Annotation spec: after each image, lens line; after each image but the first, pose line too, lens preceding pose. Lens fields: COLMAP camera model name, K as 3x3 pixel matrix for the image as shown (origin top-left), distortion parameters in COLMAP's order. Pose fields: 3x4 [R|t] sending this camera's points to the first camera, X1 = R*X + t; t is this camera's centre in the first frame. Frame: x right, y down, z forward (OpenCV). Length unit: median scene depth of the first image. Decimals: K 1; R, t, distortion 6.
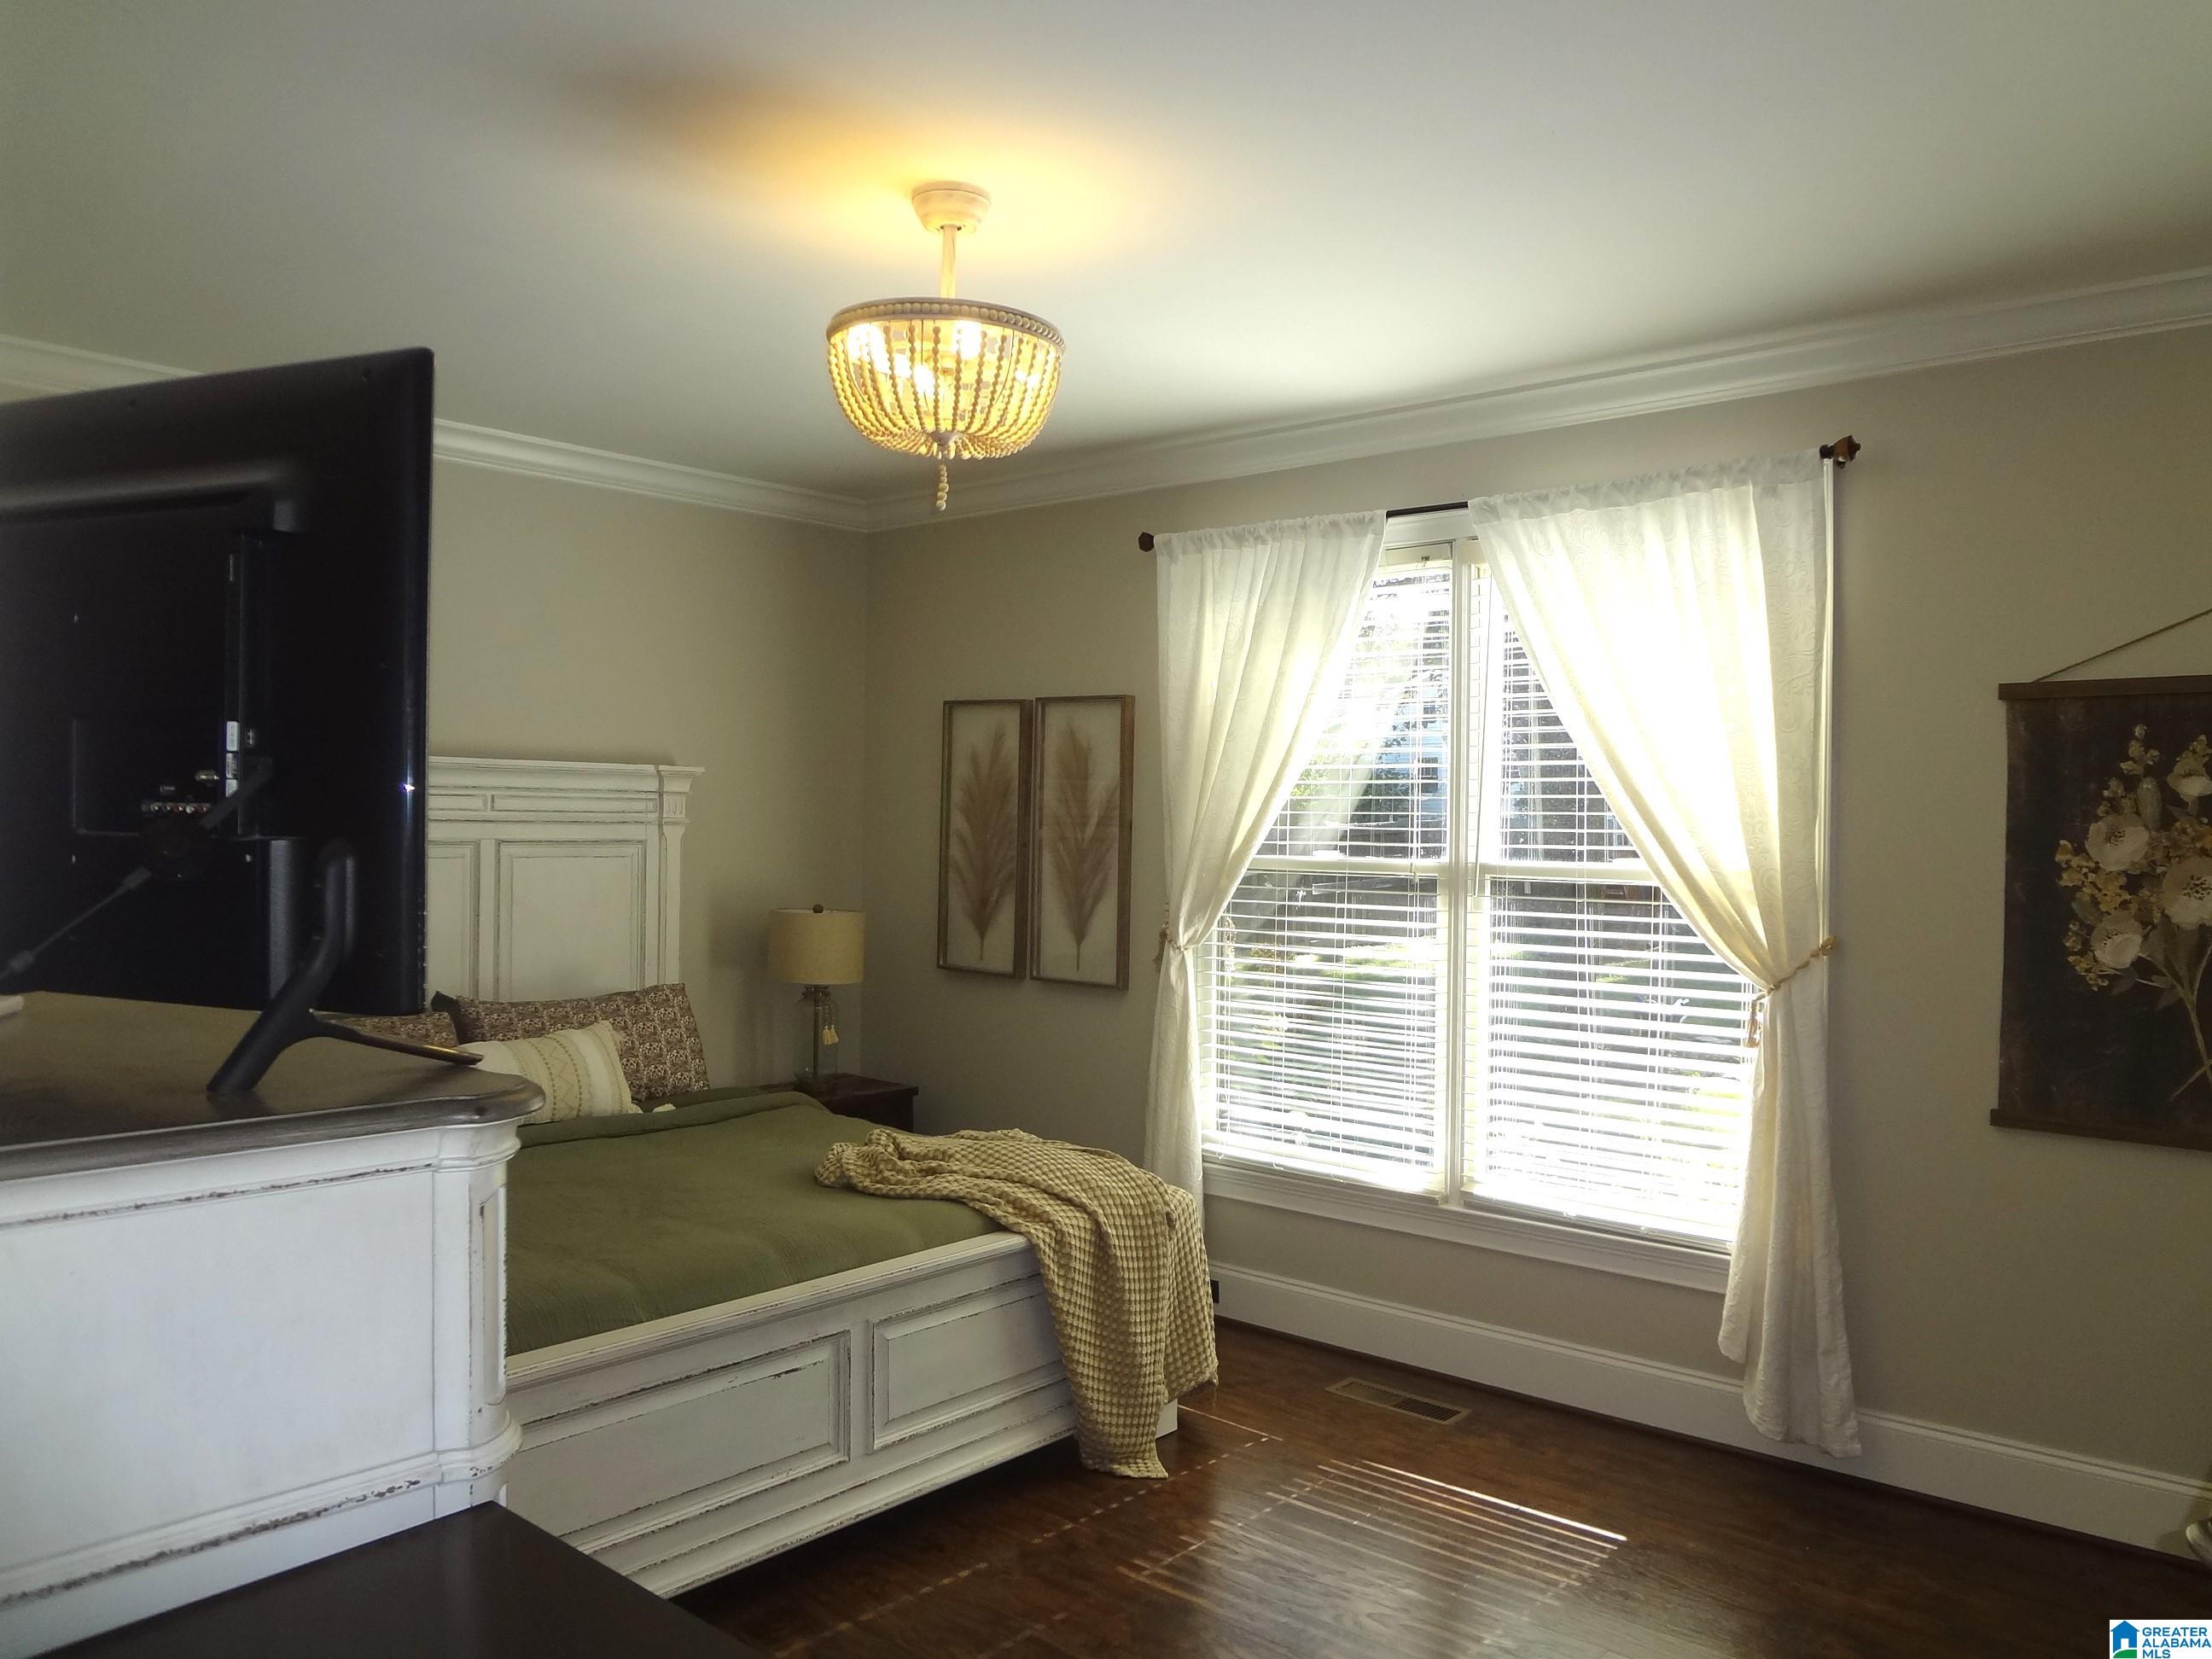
lens RADIAL K [[1655.5, 0, 1117.1], [0, 1655.5, 824.3], [0, 0, 1]] dist [-0.033538, 0.001953]
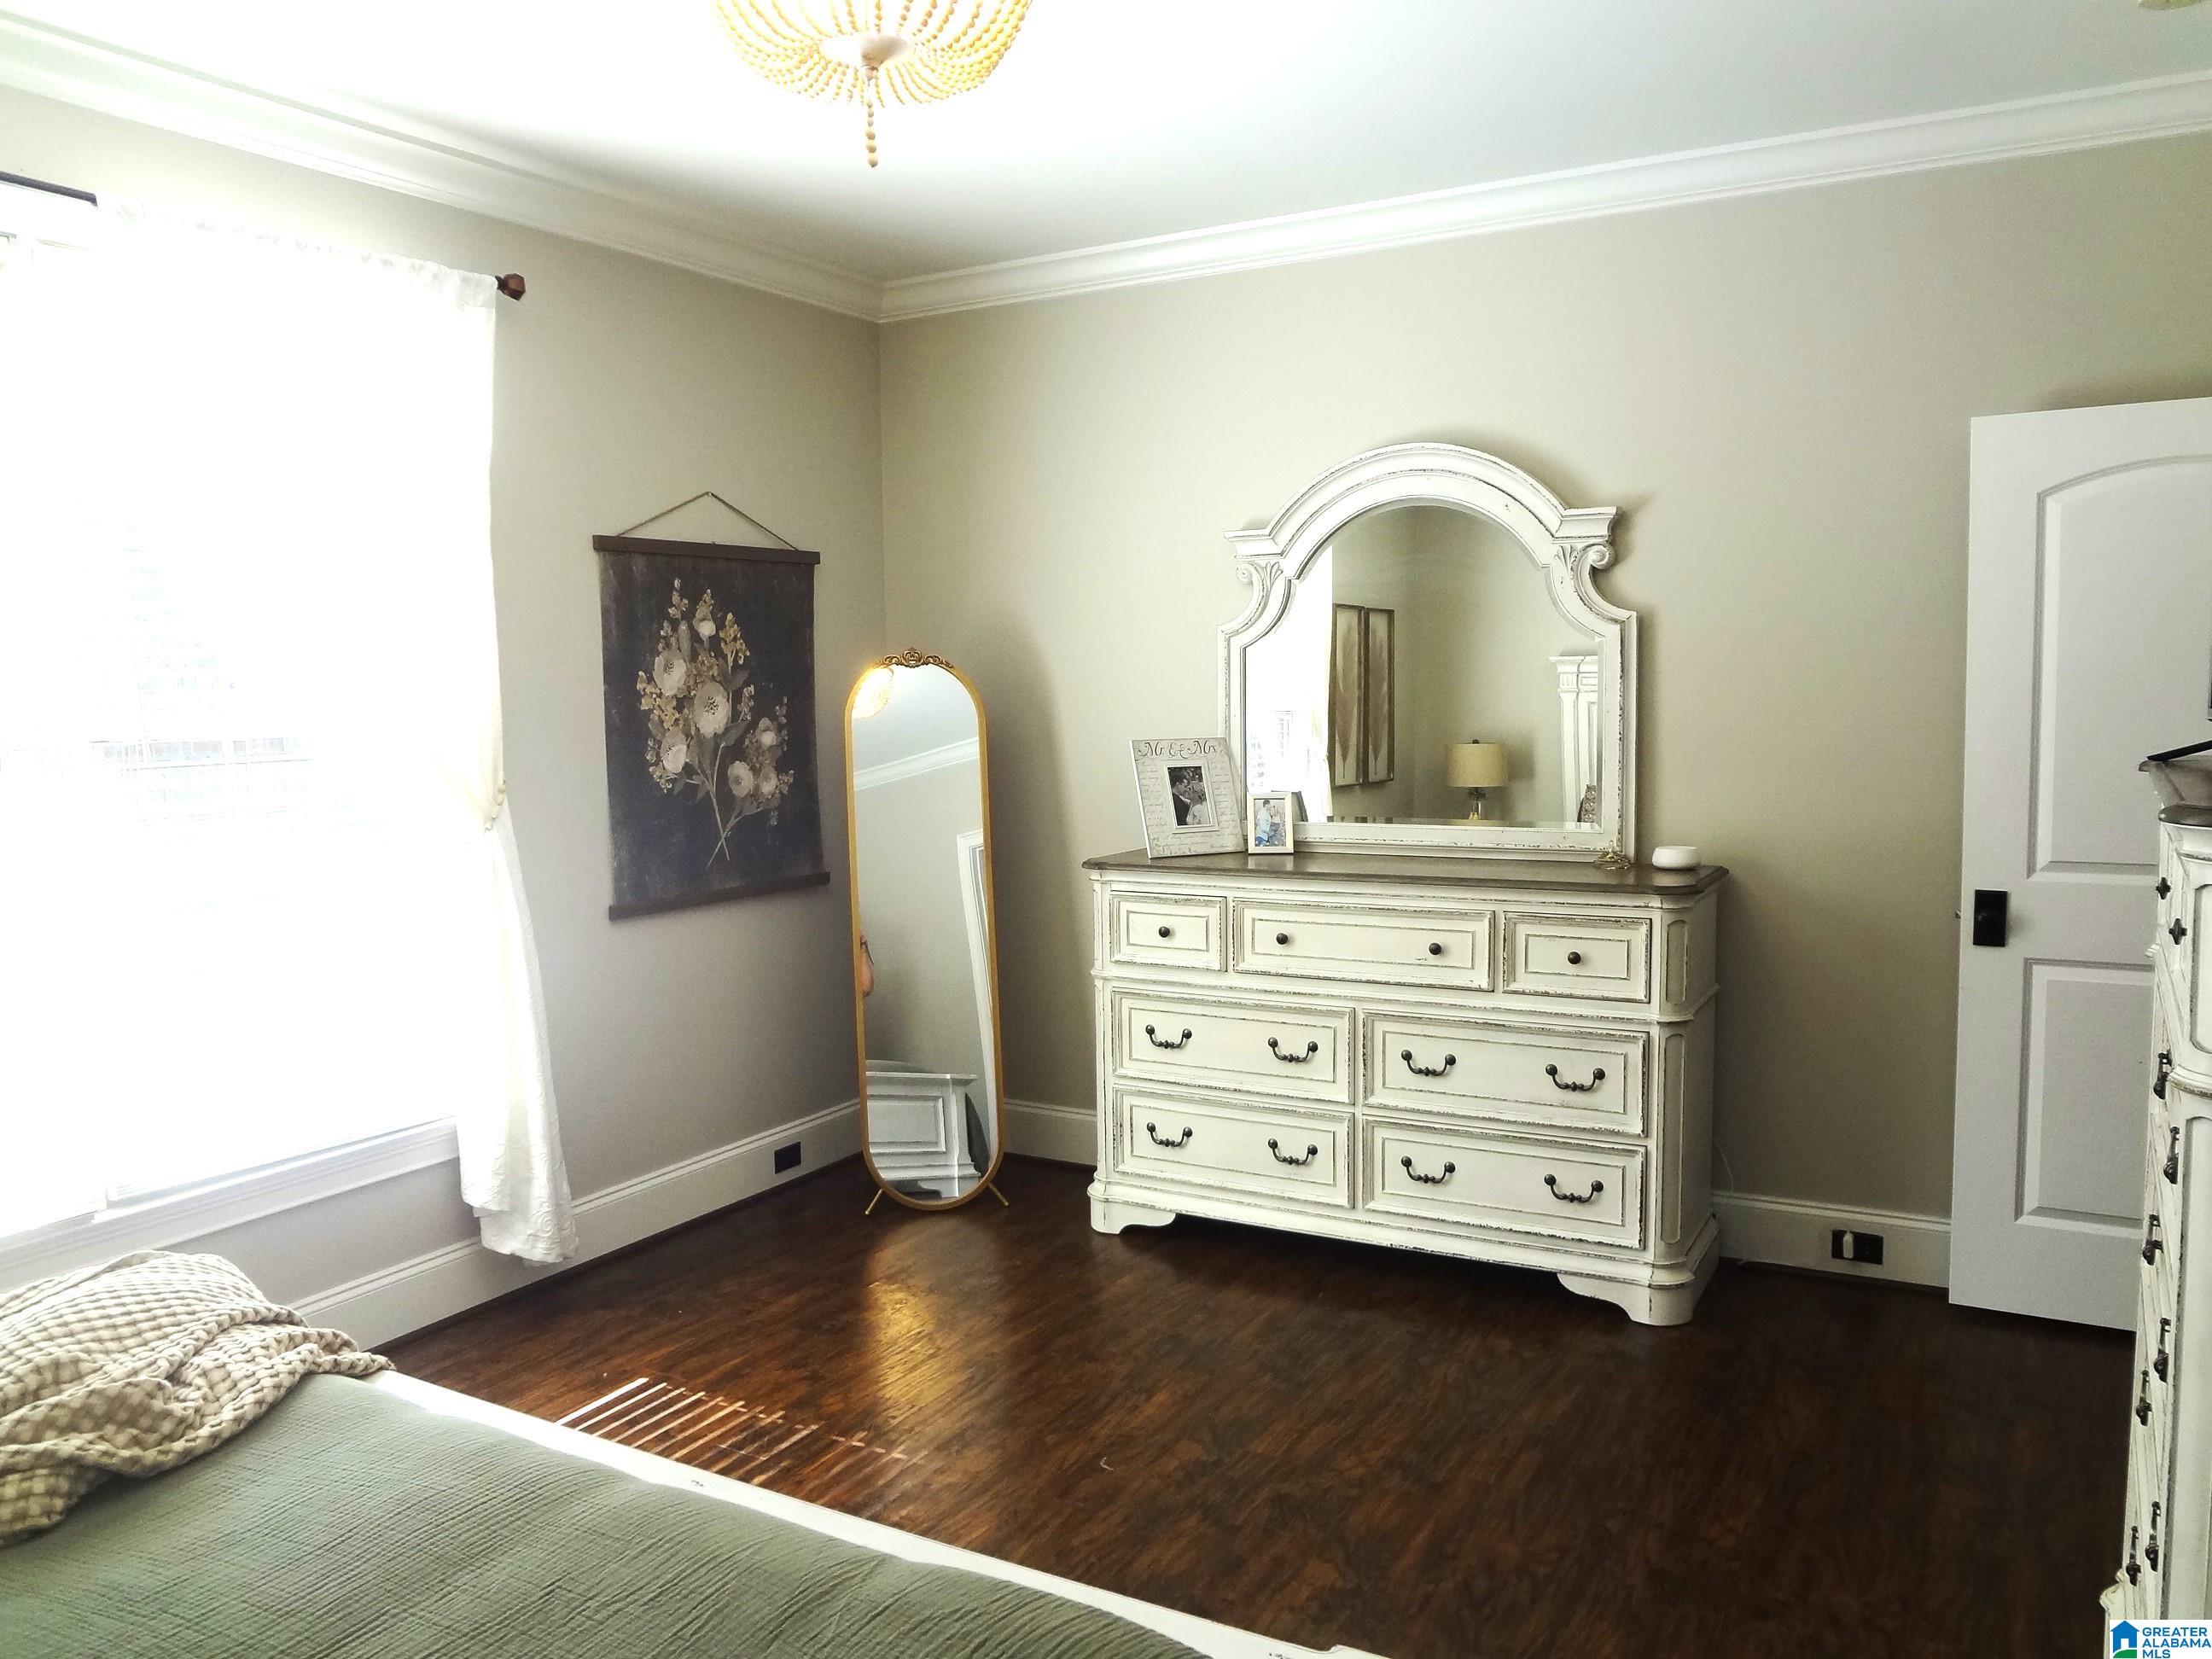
lens RADIAL K [[1655.5, 0, 1107.2], [0, 1655.5, 826.9], [0, 0, 1]] dist [-0.033538, 0.001953]
pose [[-0.183054, -0.102518, 0.977743, -0.667663], [0.013014, 0.994208, 0.106681, -0.001769], [-0.983017, 0.032253, -0.180660, 0.867998]]
